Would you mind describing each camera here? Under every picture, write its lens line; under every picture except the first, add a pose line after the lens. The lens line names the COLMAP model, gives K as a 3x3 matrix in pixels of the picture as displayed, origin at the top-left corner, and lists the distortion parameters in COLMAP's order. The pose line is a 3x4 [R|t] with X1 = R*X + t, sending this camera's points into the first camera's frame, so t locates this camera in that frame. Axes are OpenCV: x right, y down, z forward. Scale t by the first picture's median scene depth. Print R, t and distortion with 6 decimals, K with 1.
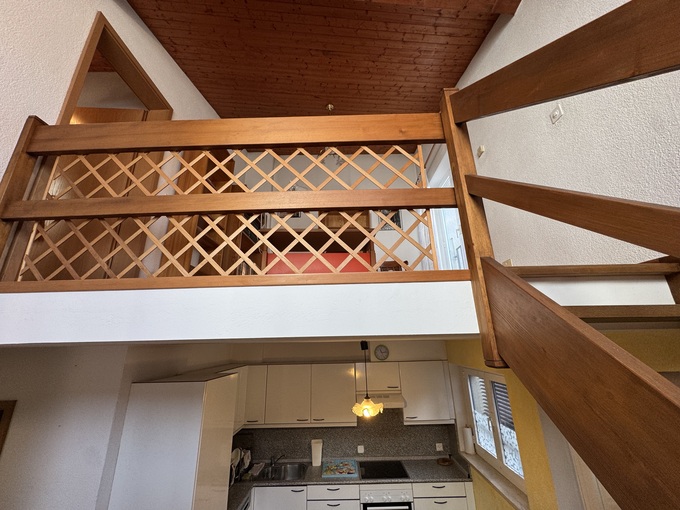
lens RADIAL K [[270.5, 0, 339.1], [0, 270.5, 254.9], [0, 0, 1]] dist [-0.002887, 0.000562]
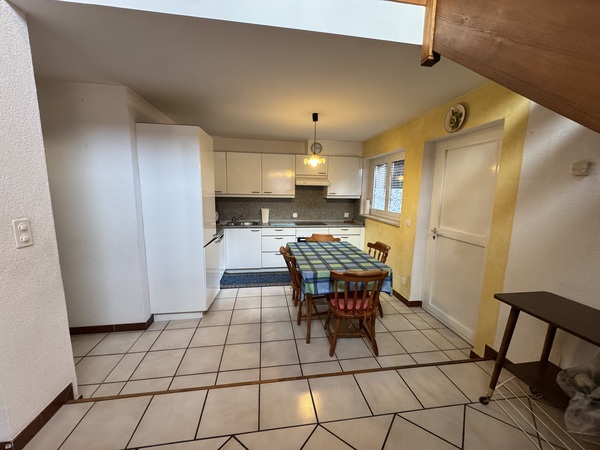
lens RADIAL K [[238.7, 0, 299.2], [0, 238.7, 224.9], [0, 0, 1]] dist [-0.002887, 0.000562]
pose [[0.985343, 0.015314, 0.169894, -0.132032], [-0.088856, 0.896249, 0.434560, 0.231949], [-0.145613, -0.443287, 0.884474, -0.190476]]
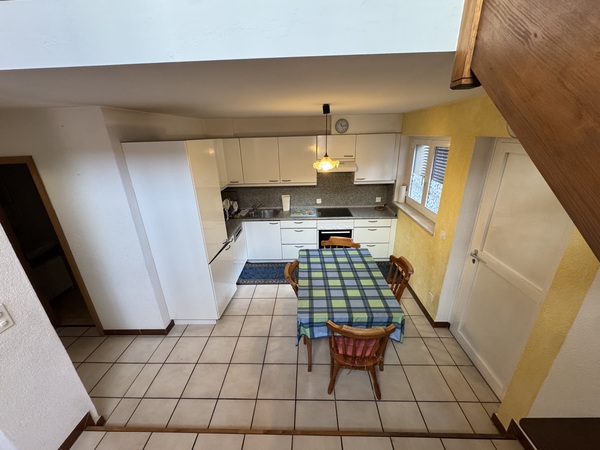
lens RADIAL K [[238.7, 0, 299.2], [0, 238.7, 224.9], [0, 0, 1]] dist [-0.002887, 0.000562]
pose [[0.999847, 0.001059, -0.017454, 0.003992], [0.010089, 0.780336, 0.625280, 0.081550], [0.014282, -0.625360, 0.780206, 0.003614]]
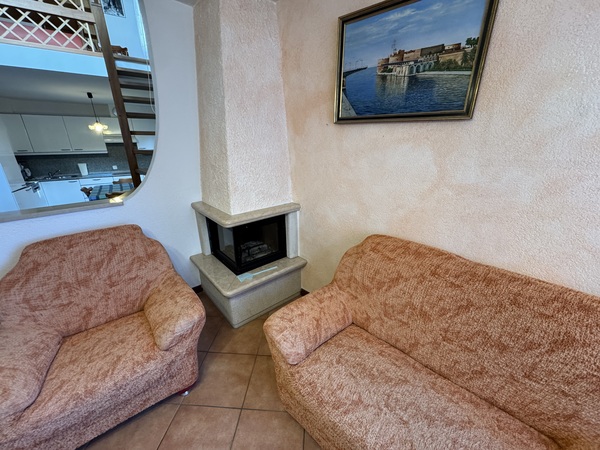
lens RADIAL K [[238.7, 0, 299.2], [0, 238.7, 224.9], [0, 0, 1]] dist [-0.002887, 0.000562]
pose [[0.815765, -0.175269, 0.551187, 0.159865], [-0.189304, 0.819582, 0.540787, -0.079791], [-0.546526, -0.545497, 0.635407, -1.044846]]
